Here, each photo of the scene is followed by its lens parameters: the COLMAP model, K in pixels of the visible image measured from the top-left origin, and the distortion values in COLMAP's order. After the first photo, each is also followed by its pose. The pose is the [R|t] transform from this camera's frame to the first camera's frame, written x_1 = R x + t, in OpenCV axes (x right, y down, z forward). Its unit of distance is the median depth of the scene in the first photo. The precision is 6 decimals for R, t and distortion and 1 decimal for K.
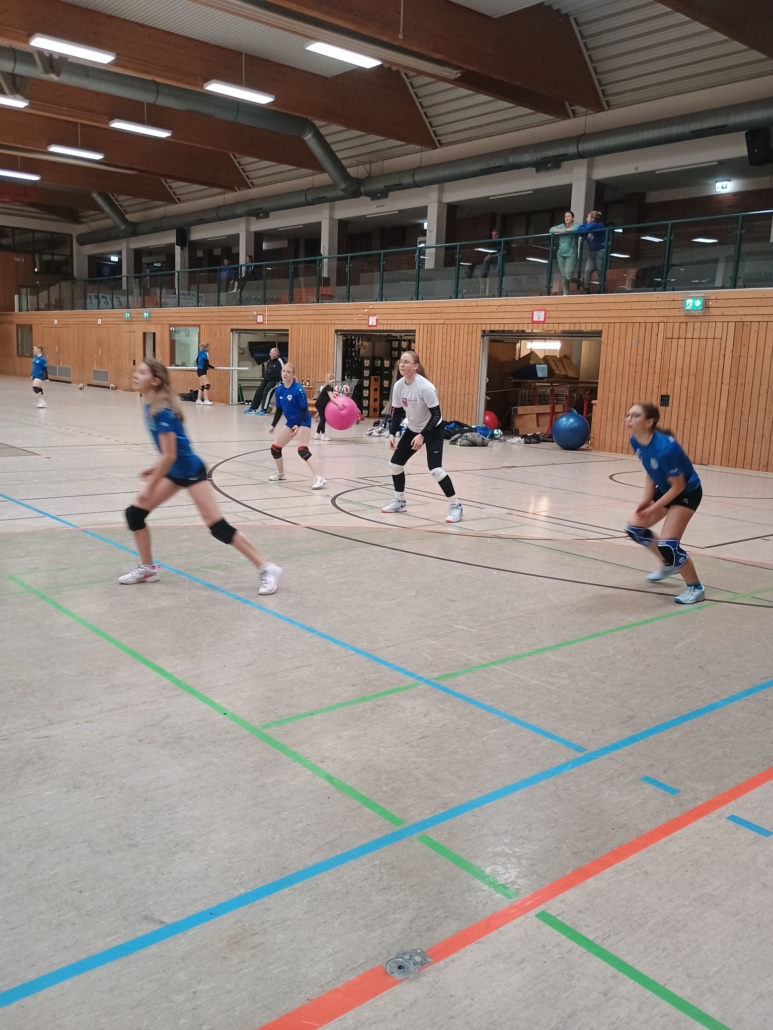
lens RADIAL K [[898.5, 0, 382.7], [0, 898.5, 501.7], [0, 0, 1]] dist [0.073131, -0.091916]
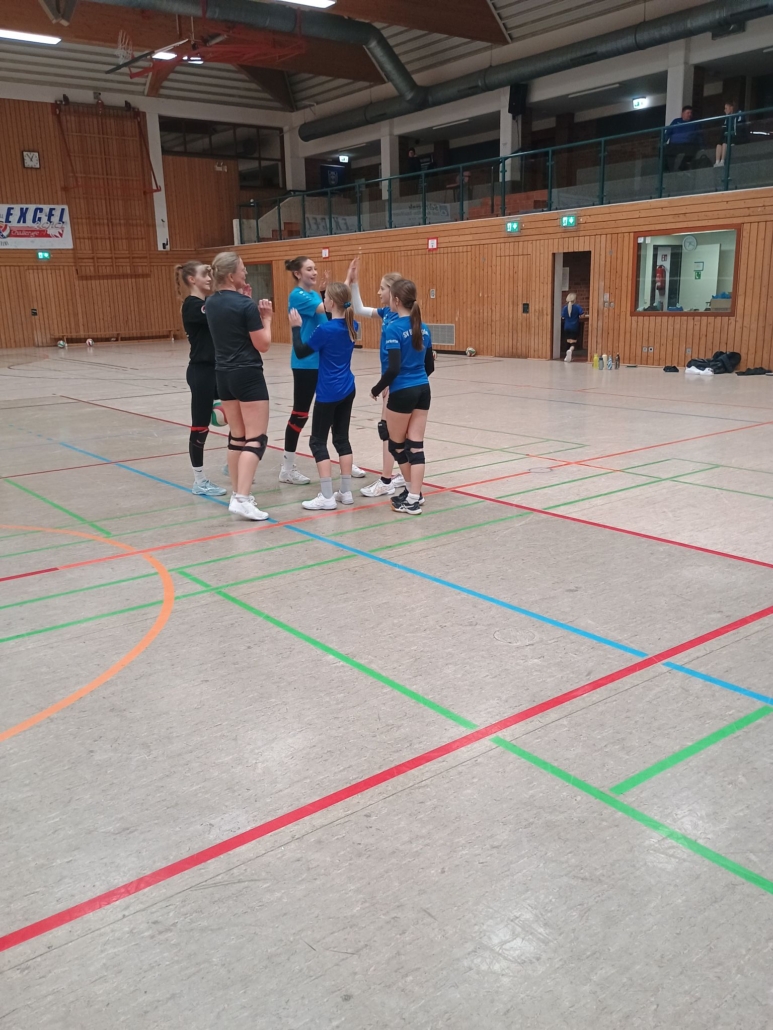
lens RADIAL K [[895.5, 0, 386.5], [0, 895.5, 515.0], [0, 0, 1]] dist [0.061308, -0.071461]
pose [[0.996865, -0.055949, -0.055937, -0.600511], [0.060874, 0.994024, 0.090609, -0.138402], [0.050533, -0.093730, 0.994314, 0.704812]]
